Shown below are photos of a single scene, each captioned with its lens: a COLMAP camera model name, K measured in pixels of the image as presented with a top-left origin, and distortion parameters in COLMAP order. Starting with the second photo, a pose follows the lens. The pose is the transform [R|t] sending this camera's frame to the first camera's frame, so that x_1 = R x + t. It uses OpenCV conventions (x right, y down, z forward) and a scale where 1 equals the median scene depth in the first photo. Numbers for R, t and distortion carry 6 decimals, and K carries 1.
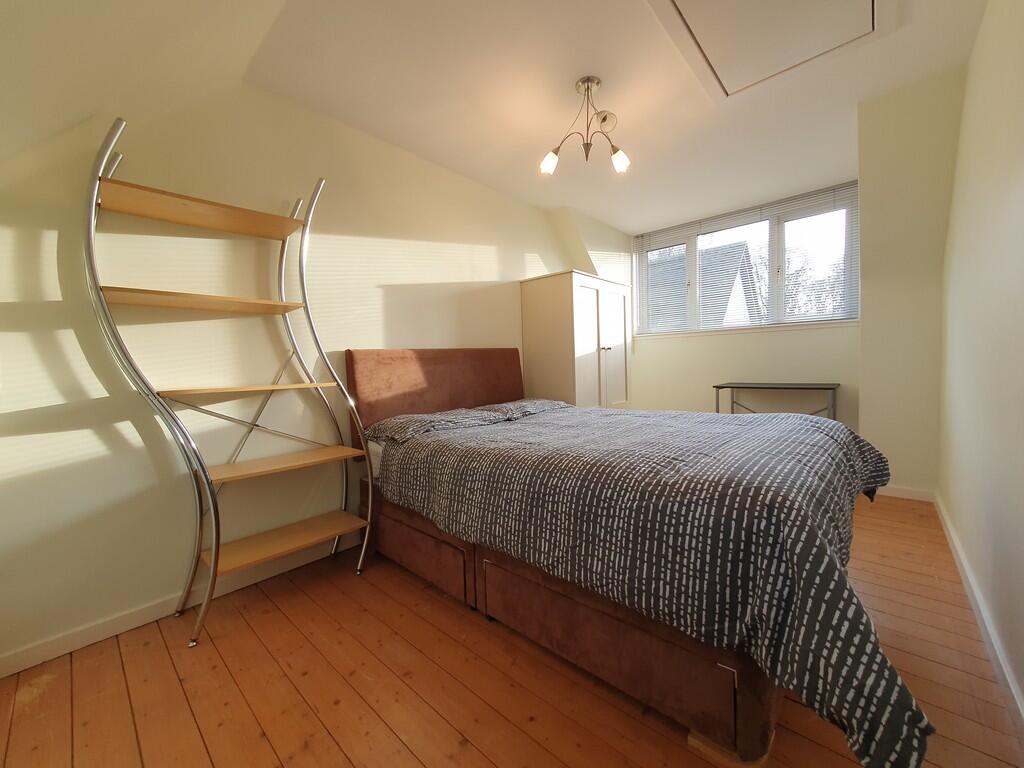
lens RADIAL K [[399.6, 0, 514.6], [0, 399.6, 382.4], [0, 0, 1]] dist [0.002996, 0.000210]
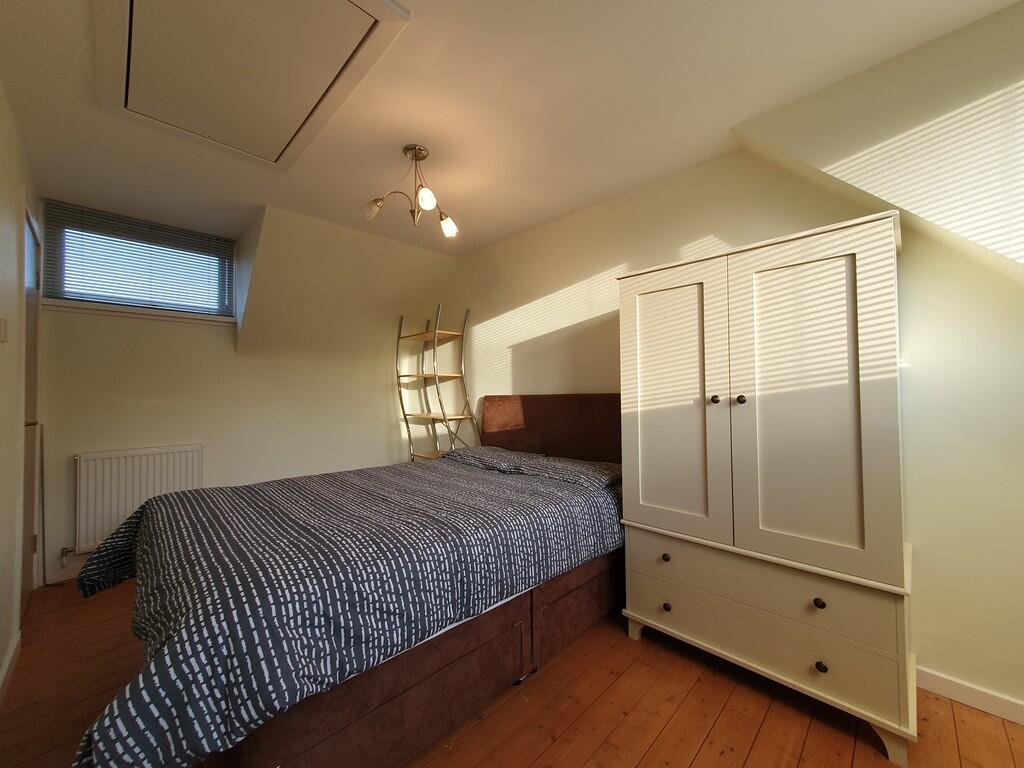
lens RADIAL K [[399.6, 0, 514.6], [0, 399.6, 382.4], [0, 0, 1]] dist [0.002996, 0.000210]
pose [[-0.041359, 0.009674, -0.999098, 1.070373], [-0.042993, 0.999010, 0.011453, -0.151777], [0.998219, 0.043428, -0.040902, 1.167430]]
